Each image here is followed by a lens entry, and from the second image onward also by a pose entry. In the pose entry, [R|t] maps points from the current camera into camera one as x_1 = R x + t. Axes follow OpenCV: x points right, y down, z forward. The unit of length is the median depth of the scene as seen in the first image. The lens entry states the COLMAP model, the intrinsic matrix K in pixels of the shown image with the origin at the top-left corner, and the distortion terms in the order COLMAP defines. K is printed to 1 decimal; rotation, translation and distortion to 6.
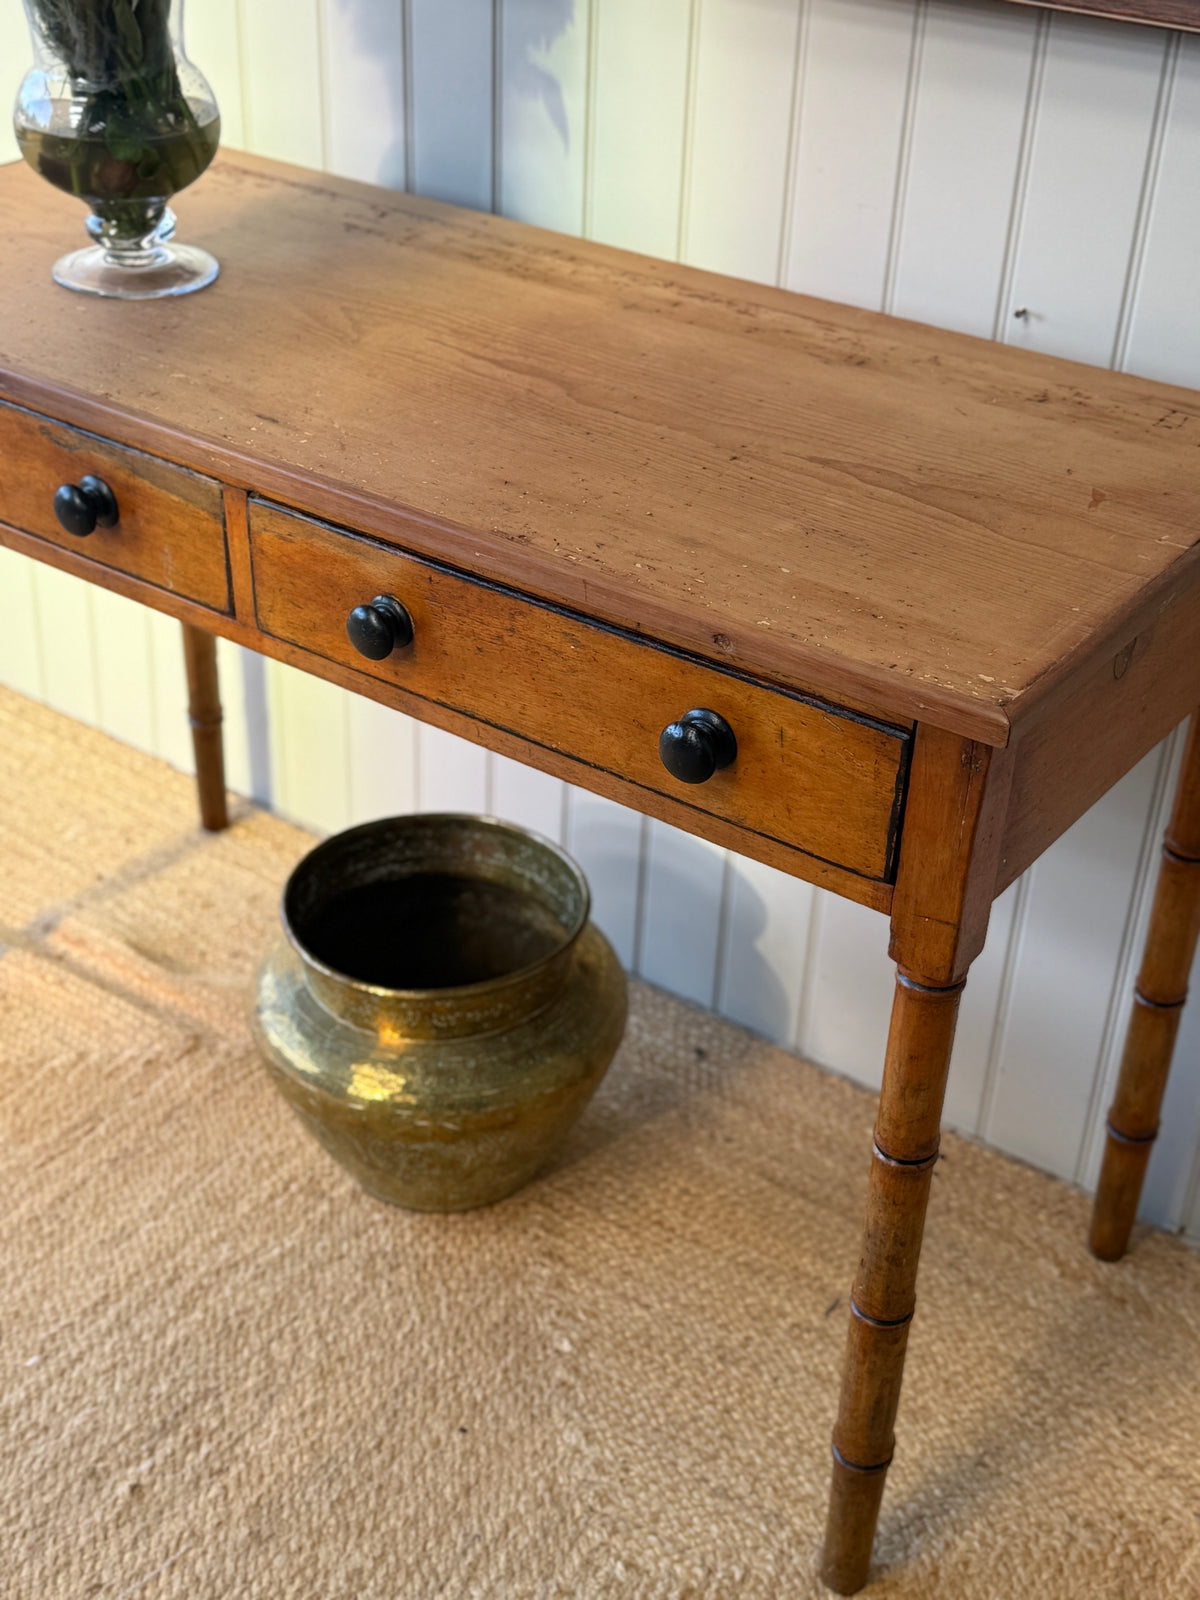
lens RADIAL K [[2146.0, 0, 585.7], [0, 2146.0, 794.9], [0, 0, 1]] dist [0.092786, 0.000000]
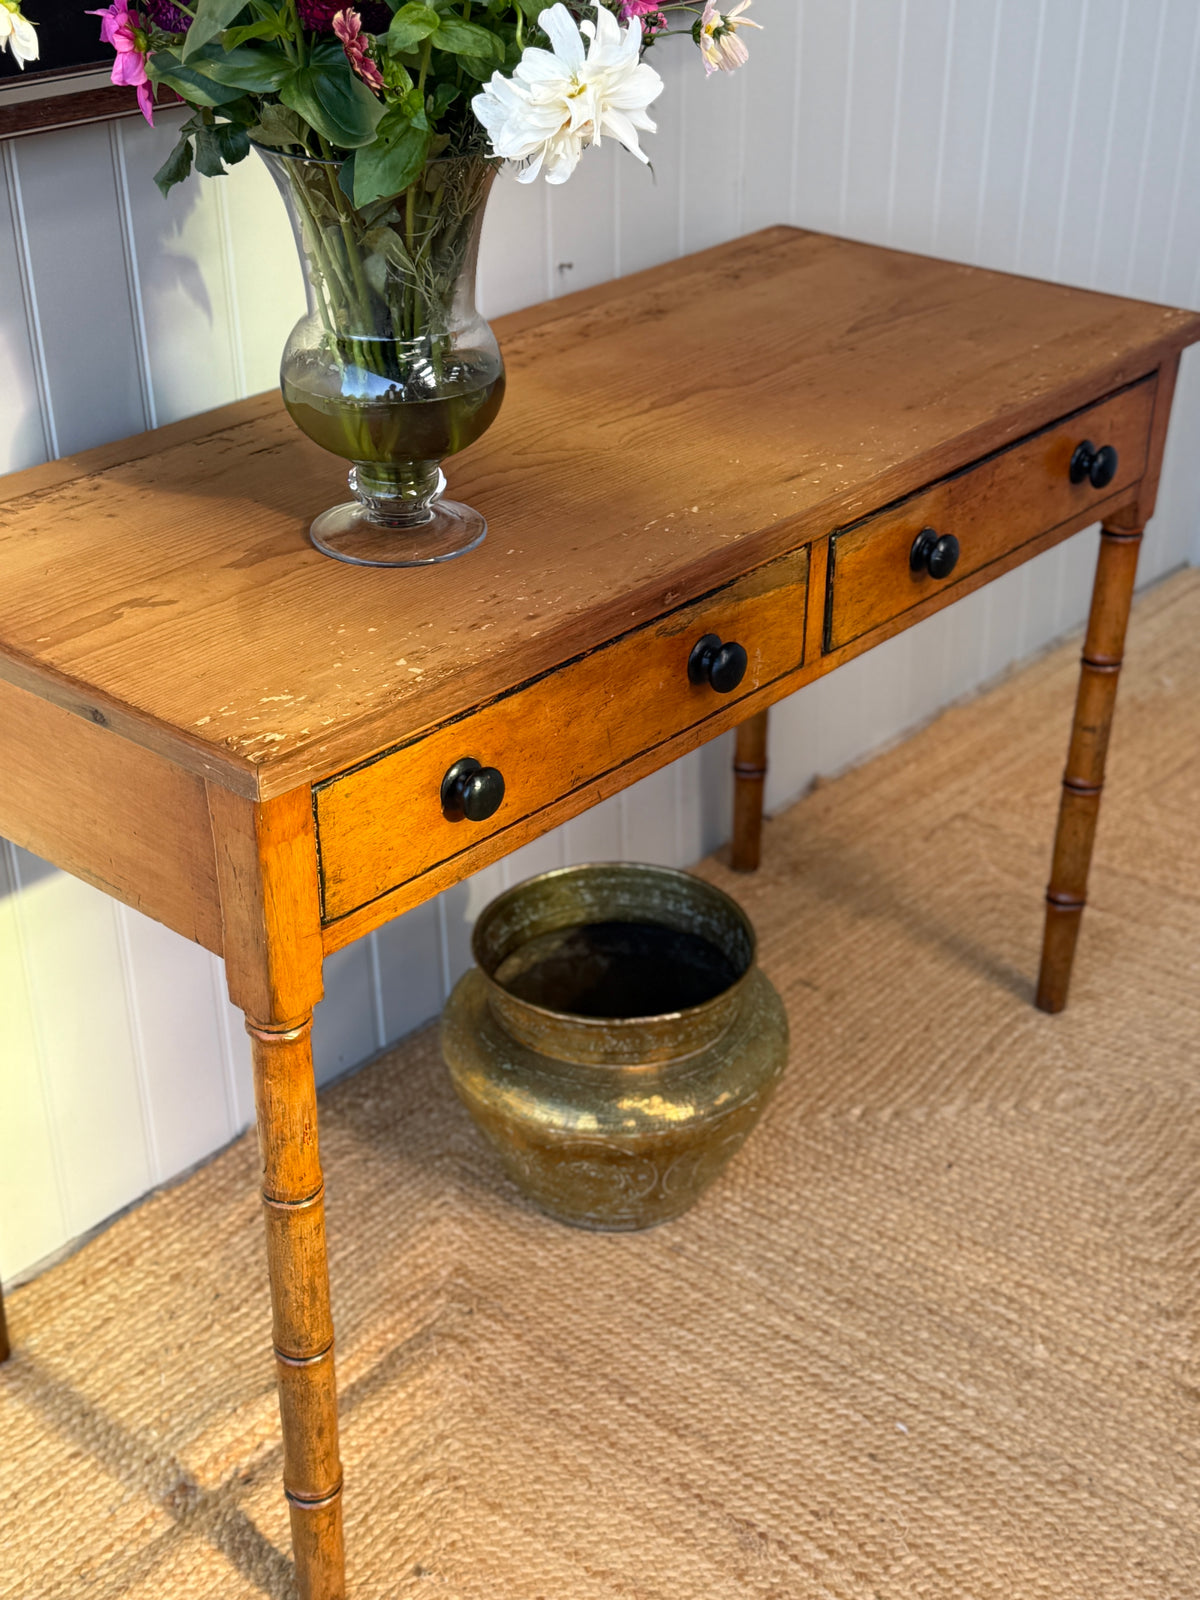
lens RADIAL K [[2146.0, 0, 639.8], [0, 2146.0, 823.4], [0, 0, 1]] dist [0.092786, 0.000000]
pose [[0.066592, -0.520065, 0.851527, -1.188972], [0.529339, 0.741837, 0.411677, -0.537931], [-0.845793, 0.423332, 0.324691, 0.763199]]
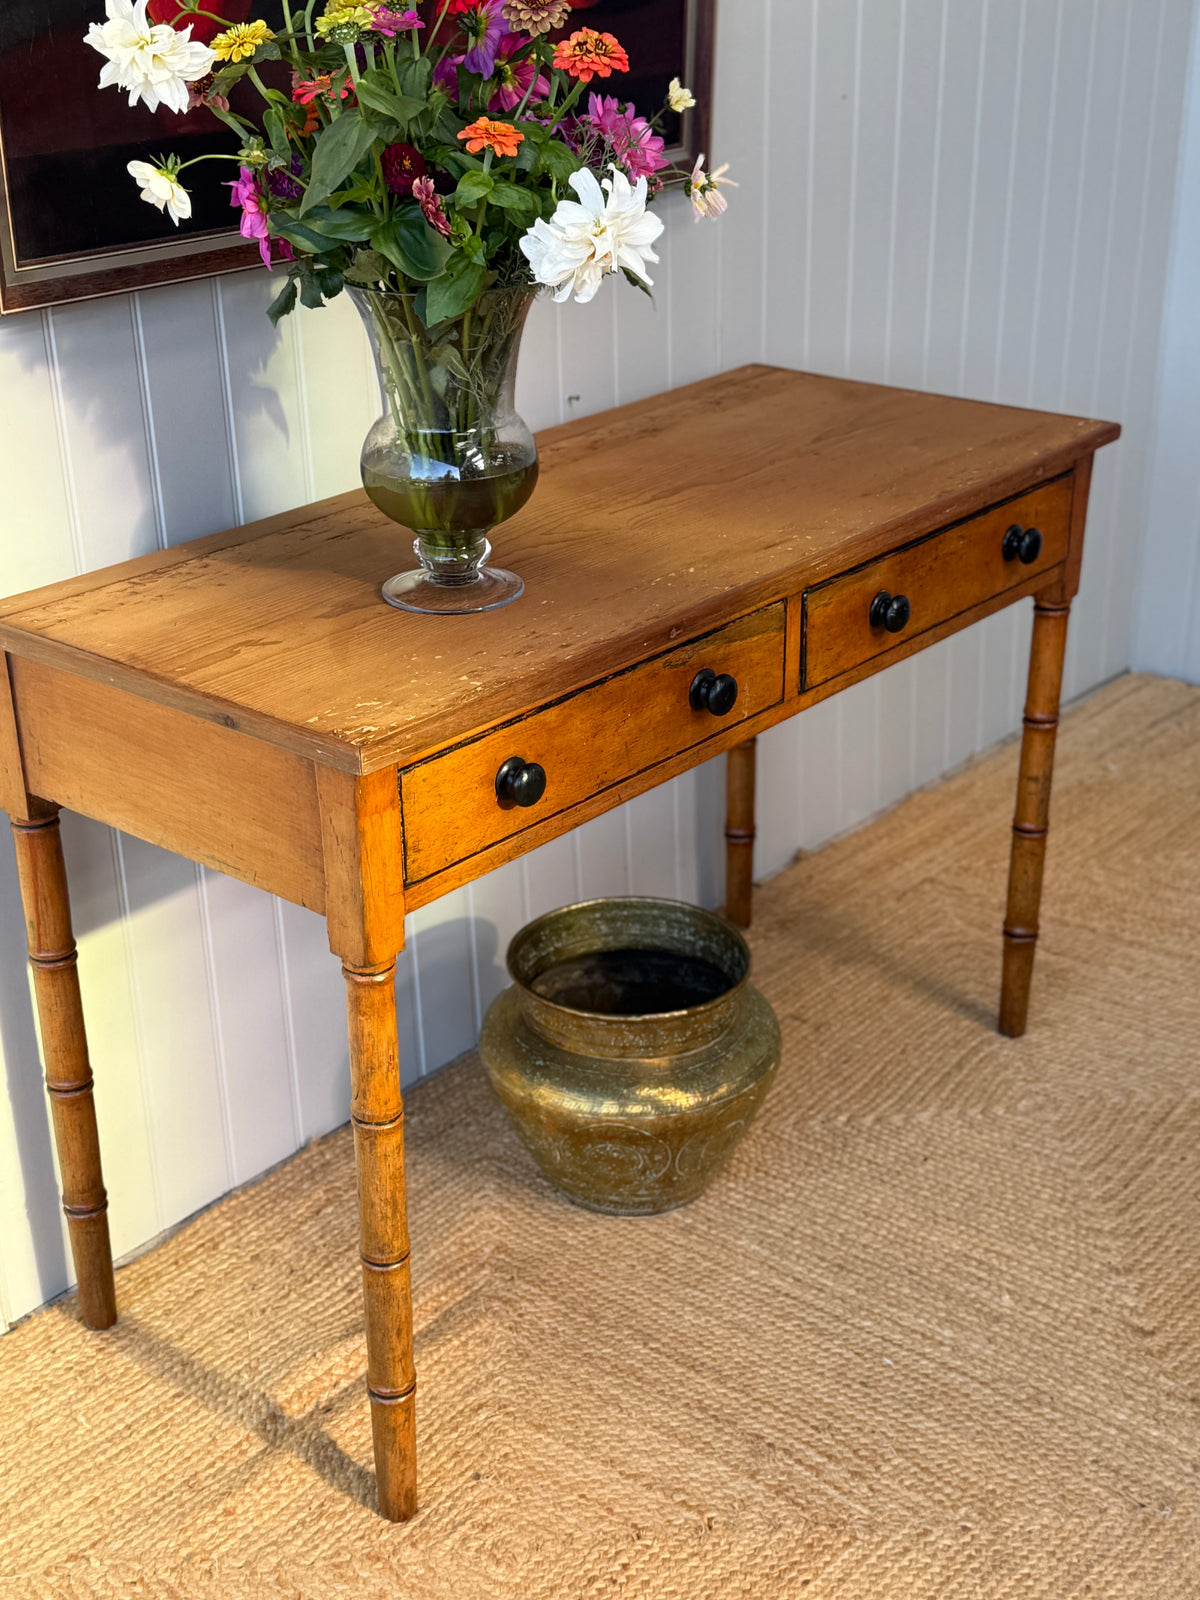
lens RADIAL K [[2146.0, 0, 610.3], [0, 2146.0, 797.0], [0, 0, 1]] dist [0.092786, 0.000000]
pose [[0.061792, -0.436193, 0.897729, -1.438983], [0.547965, 0.766596, 0.334761, -0.559594], [-0.834216, 0.471238, 0.286388, 0.751835]]
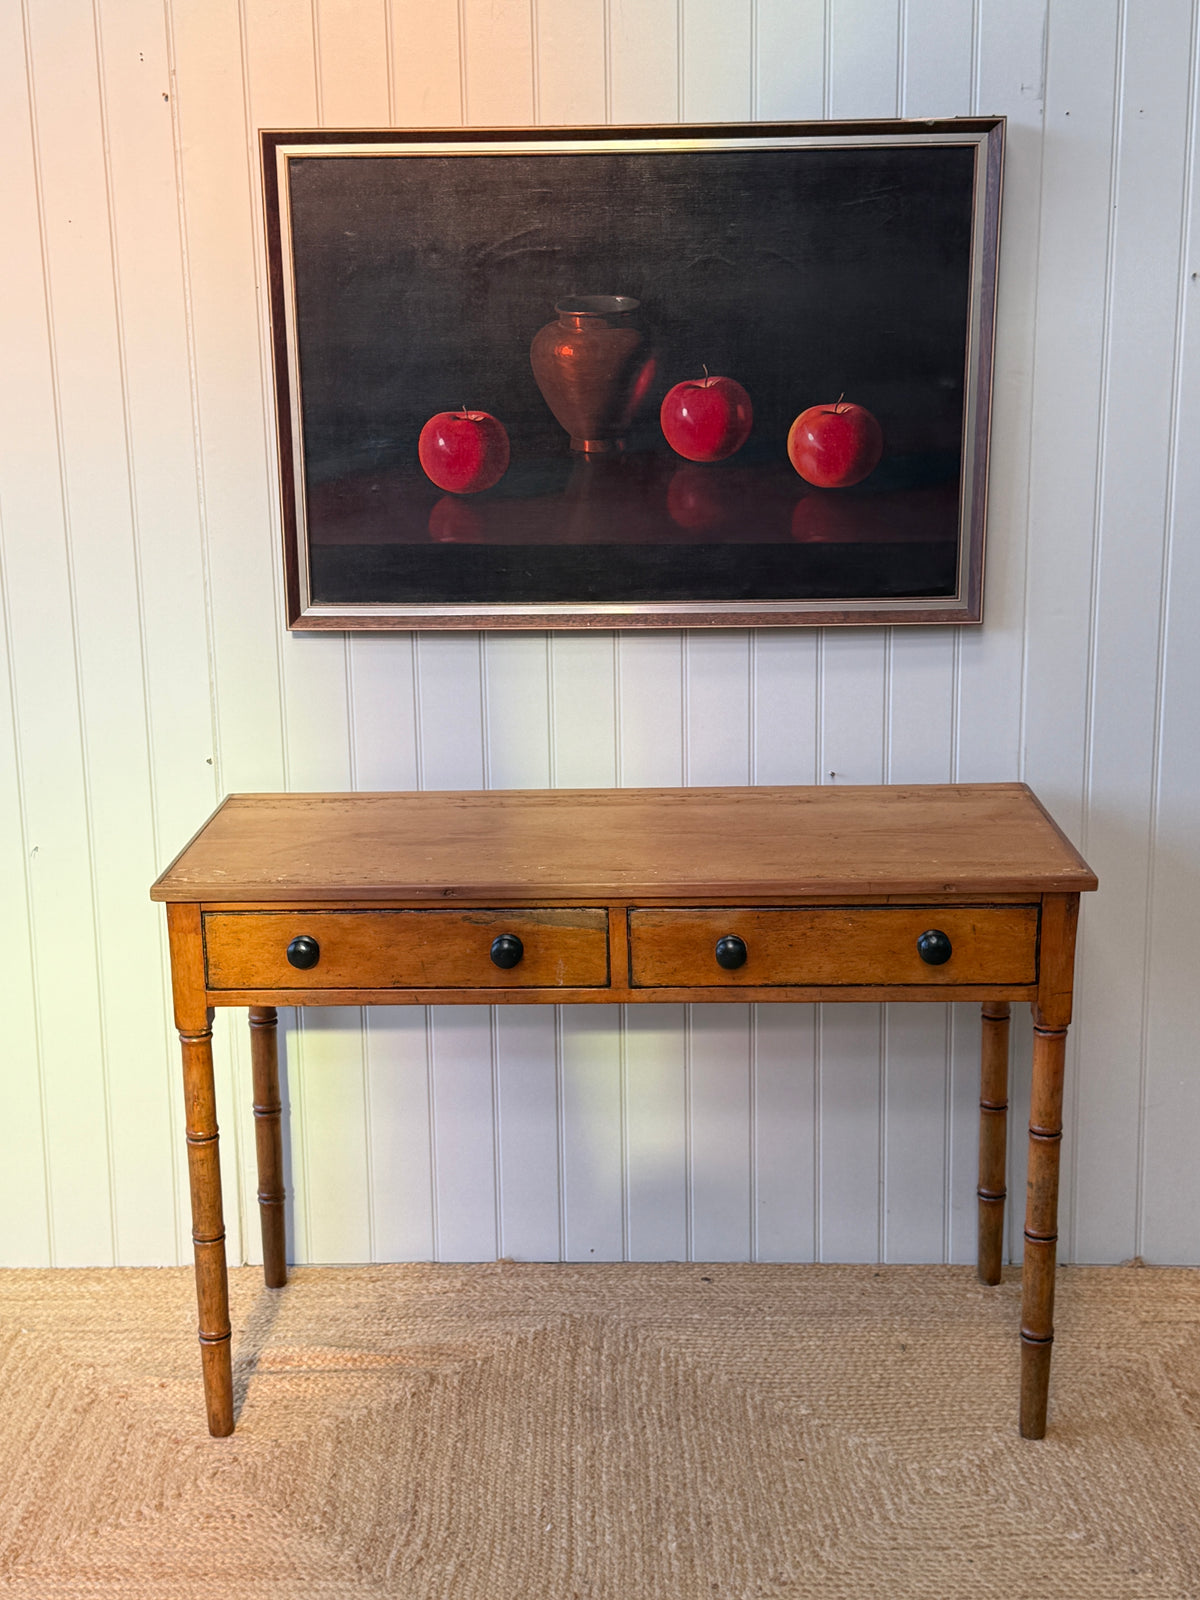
lens RADIAL K [[2146.0, 0, 603.2], [0, 2146.0, 792.5], [0, 0, 1]] dist [0.092786, 0.000000]
pose [[0.818048, -0.169432, 0.549628, -1.145957], [0.337798, 0.914975, -0.220711, 0.164814], [-0.465500, 0.366215, 0.805727, -0.501342]]
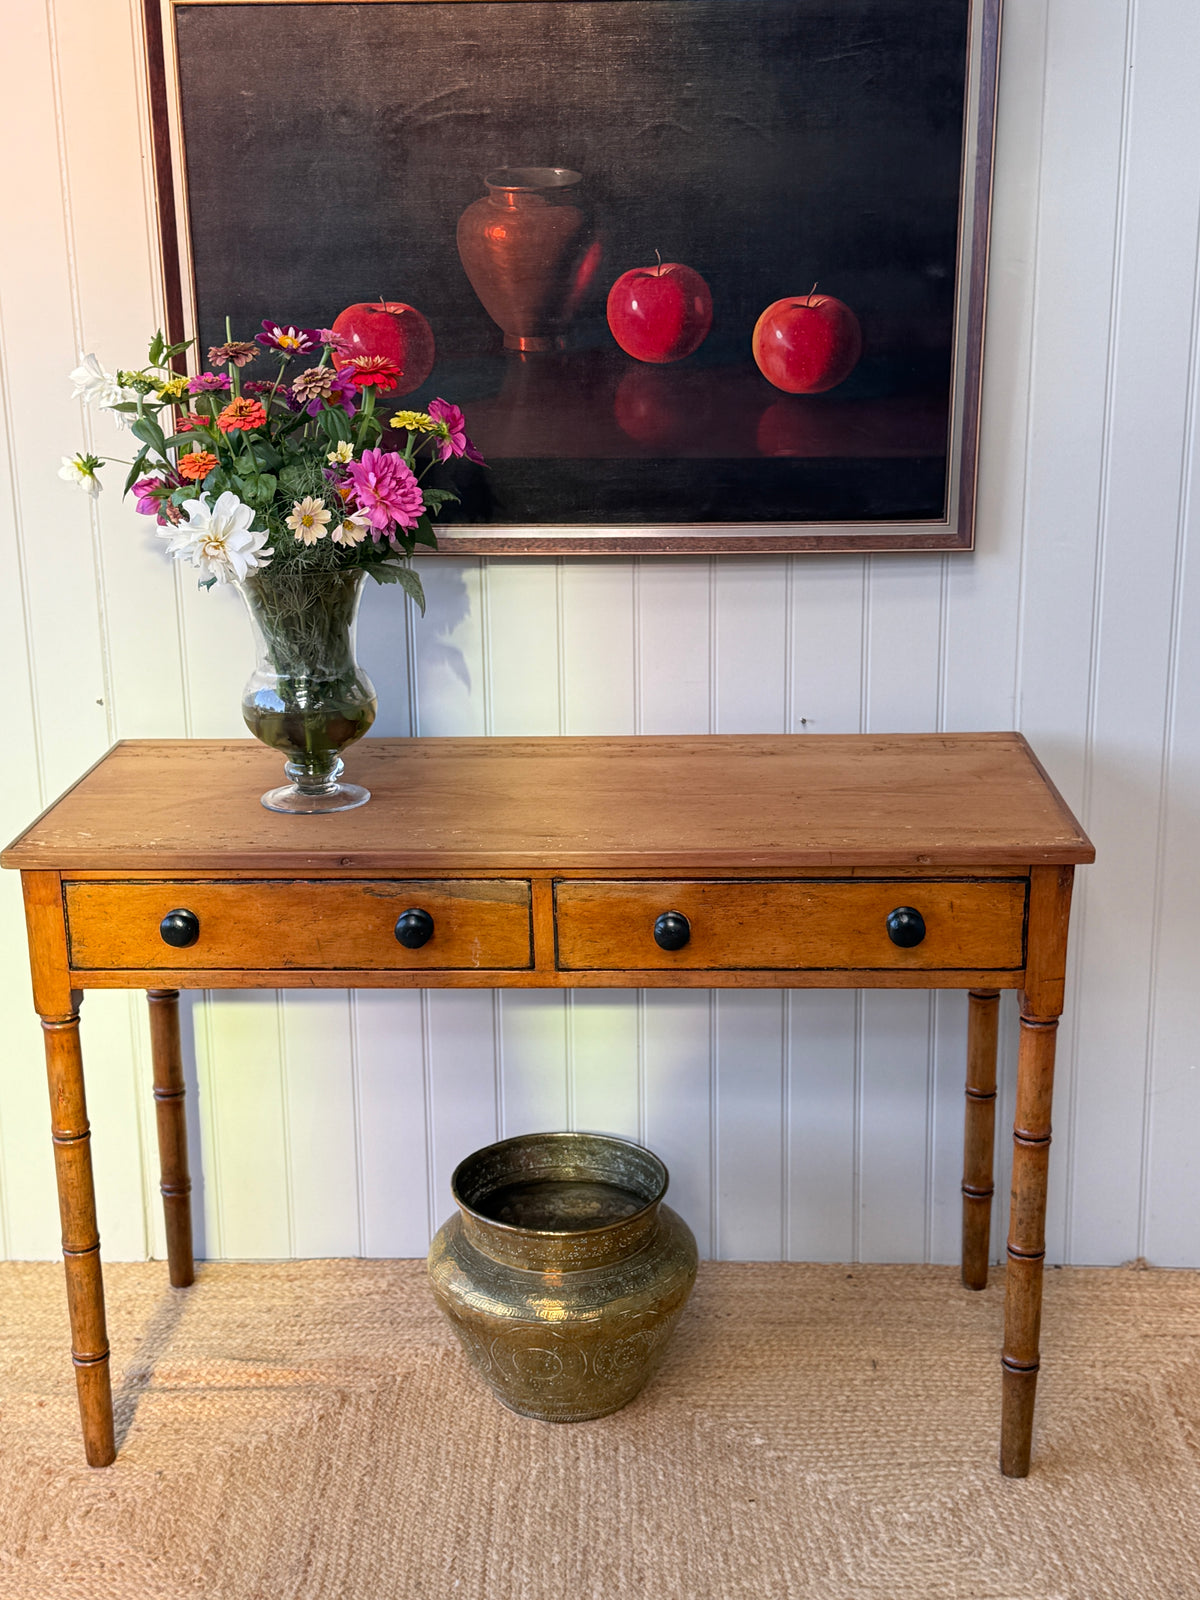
lens RADIAL K [[2146.0, 0, 616.2], [0, 2146.0, 804.8], [0, 0, 1]] dist [0.092786, 0.000000]
pose [[0.823251, -0.188246, 0.535556, -0.943800], [0.331159, 0.925513, -0.183740, 0.114760], [-0.461076, 0.328618, 0.824269, -0.350648]]
